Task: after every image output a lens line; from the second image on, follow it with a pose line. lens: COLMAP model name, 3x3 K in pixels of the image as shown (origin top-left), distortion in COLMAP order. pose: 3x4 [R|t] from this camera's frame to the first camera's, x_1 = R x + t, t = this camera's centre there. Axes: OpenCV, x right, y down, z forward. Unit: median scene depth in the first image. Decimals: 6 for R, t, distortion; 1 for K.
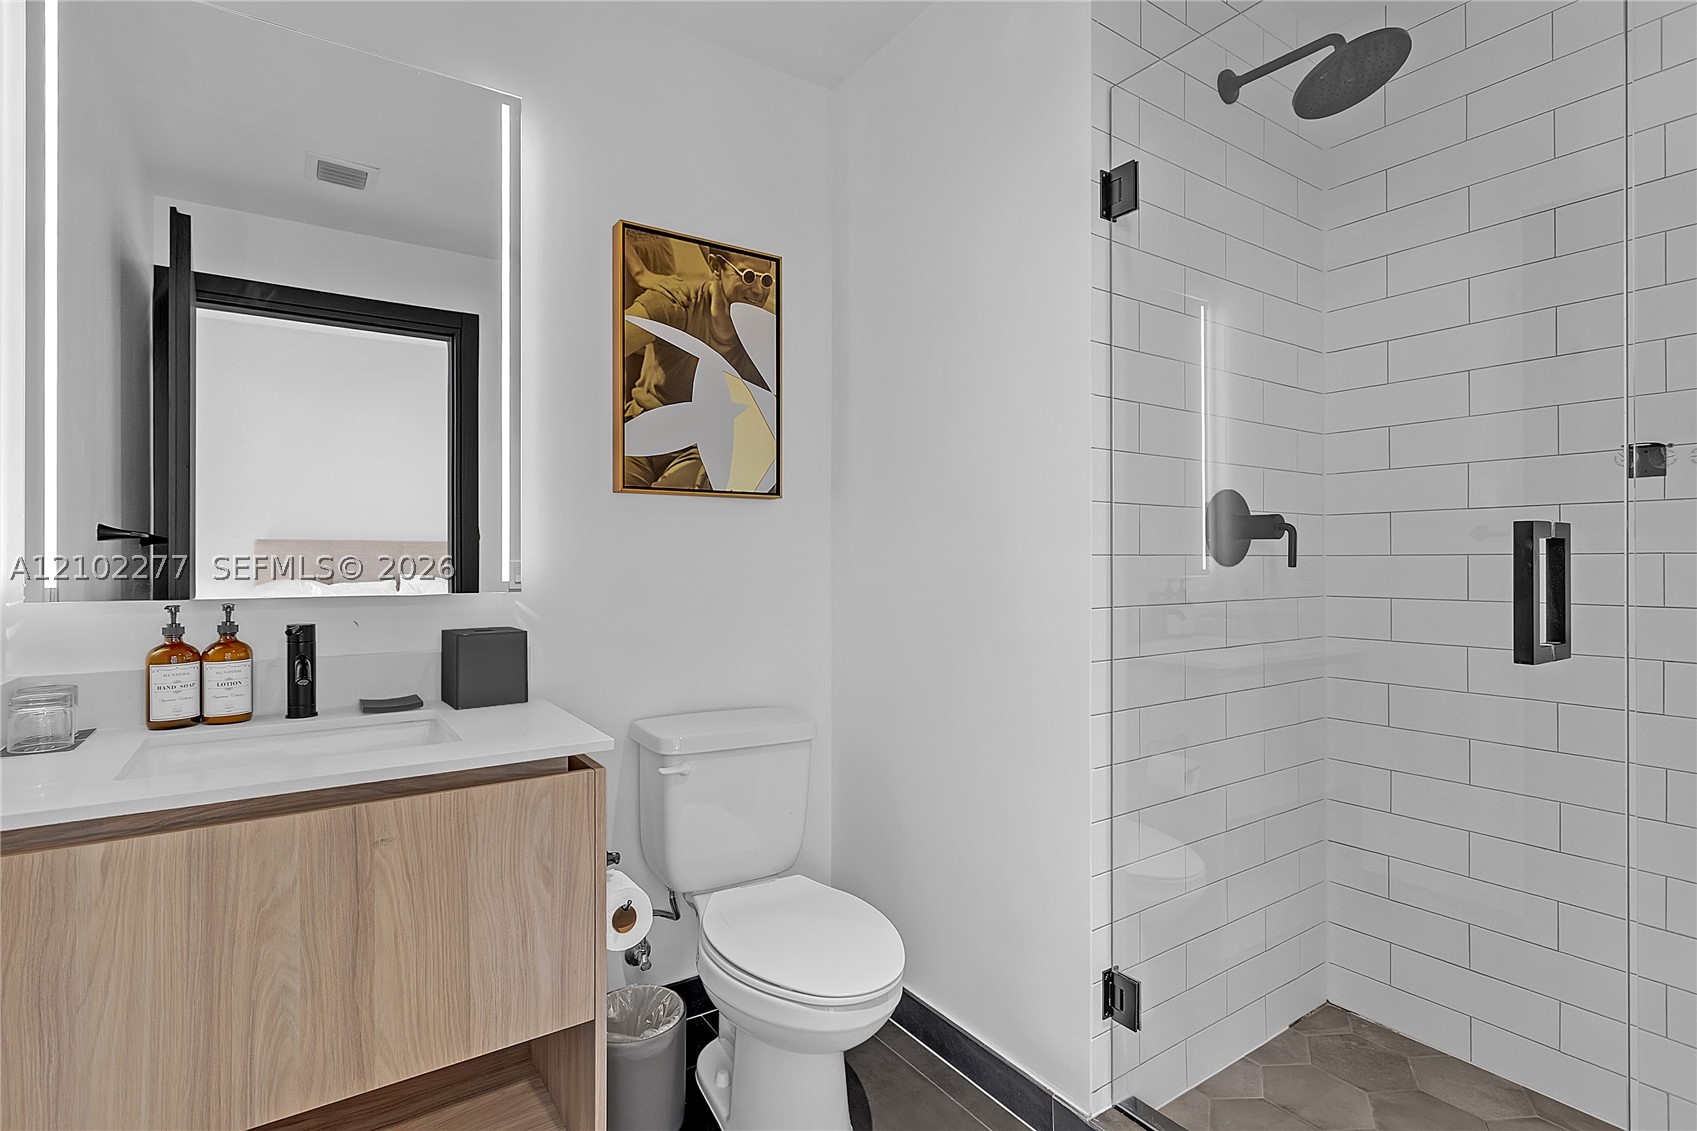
lens RADIAL K [[822.1, 0, 852.1], [0, 822.1, 559.7], [0, 0, 1]] dist [0.003683, 0.000034]
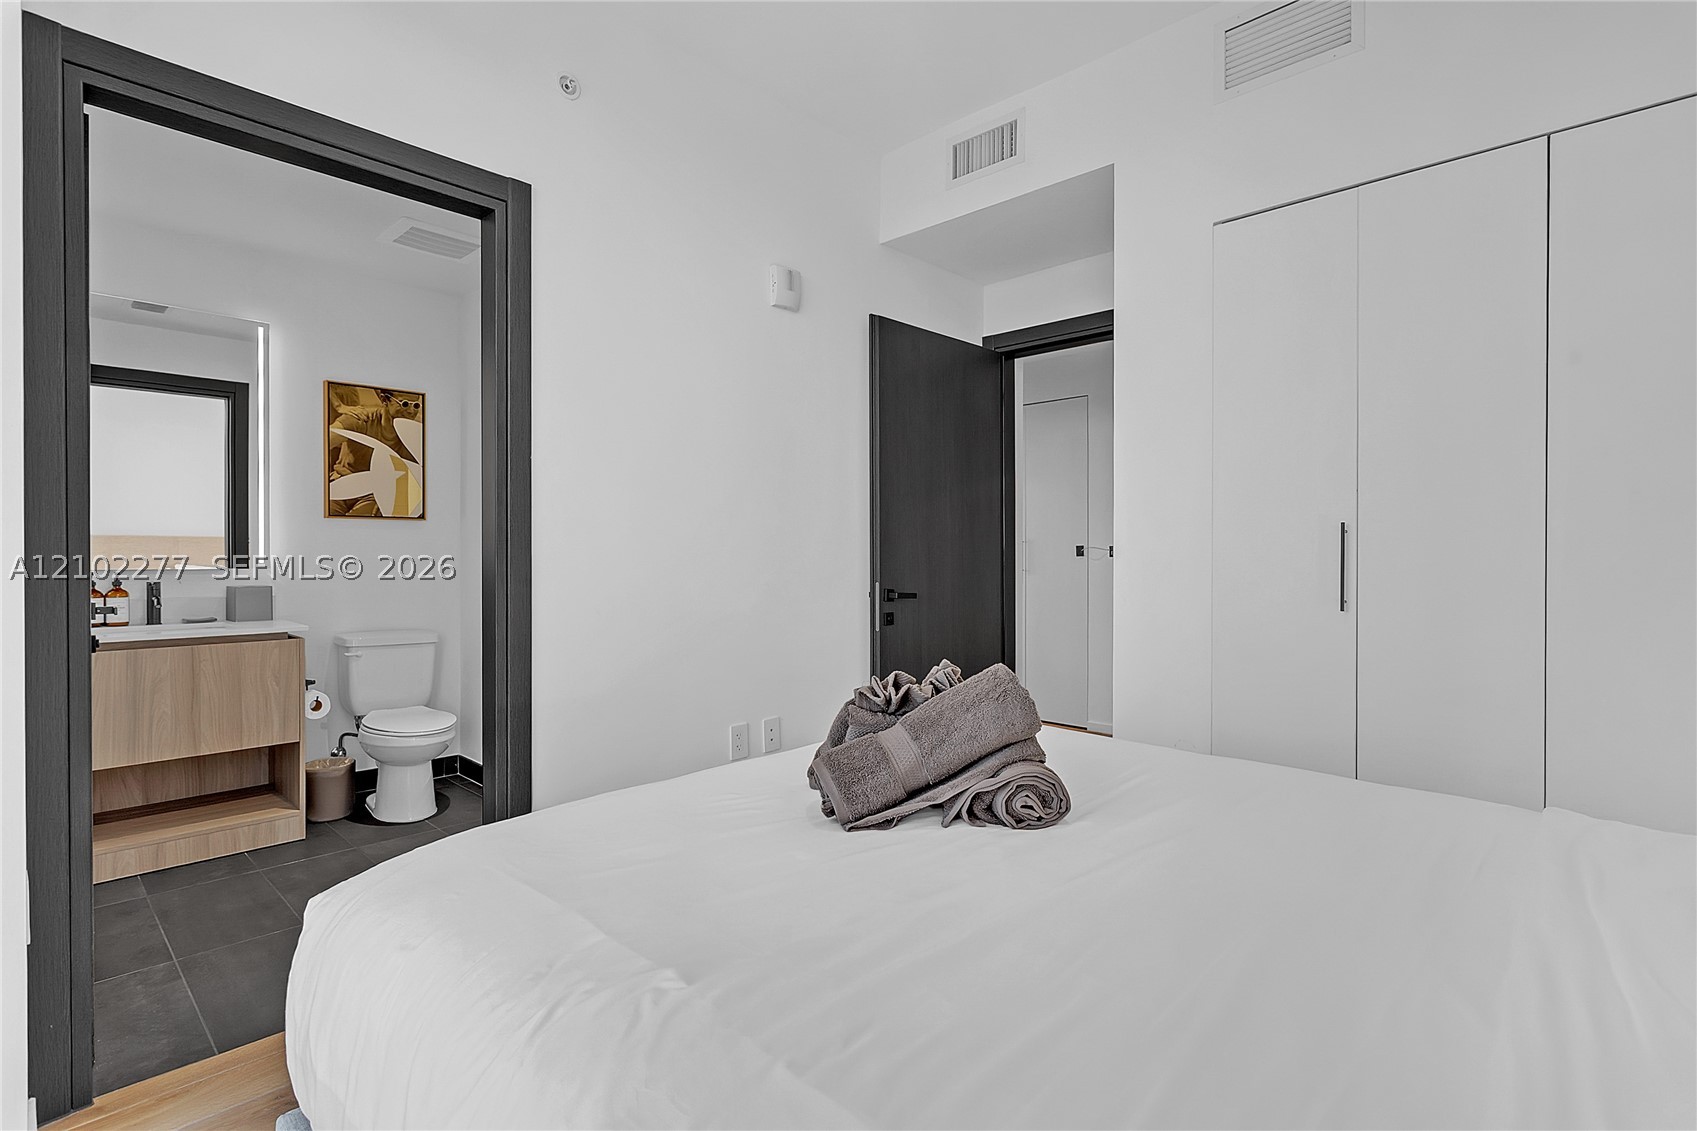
lens RADIAL K [[822.1, 0, 840.8], [0, 822.1, 566.4], [0, 0, 1]] dist [0.003683, 0.000034]
pose [[0.982046, 0.002619, 0.188626, 0.545732], [-0.005692, 0.999860, 0.015749, -0.003913], [-0.188558, -0.016540, 0.981923, -1.152981]]
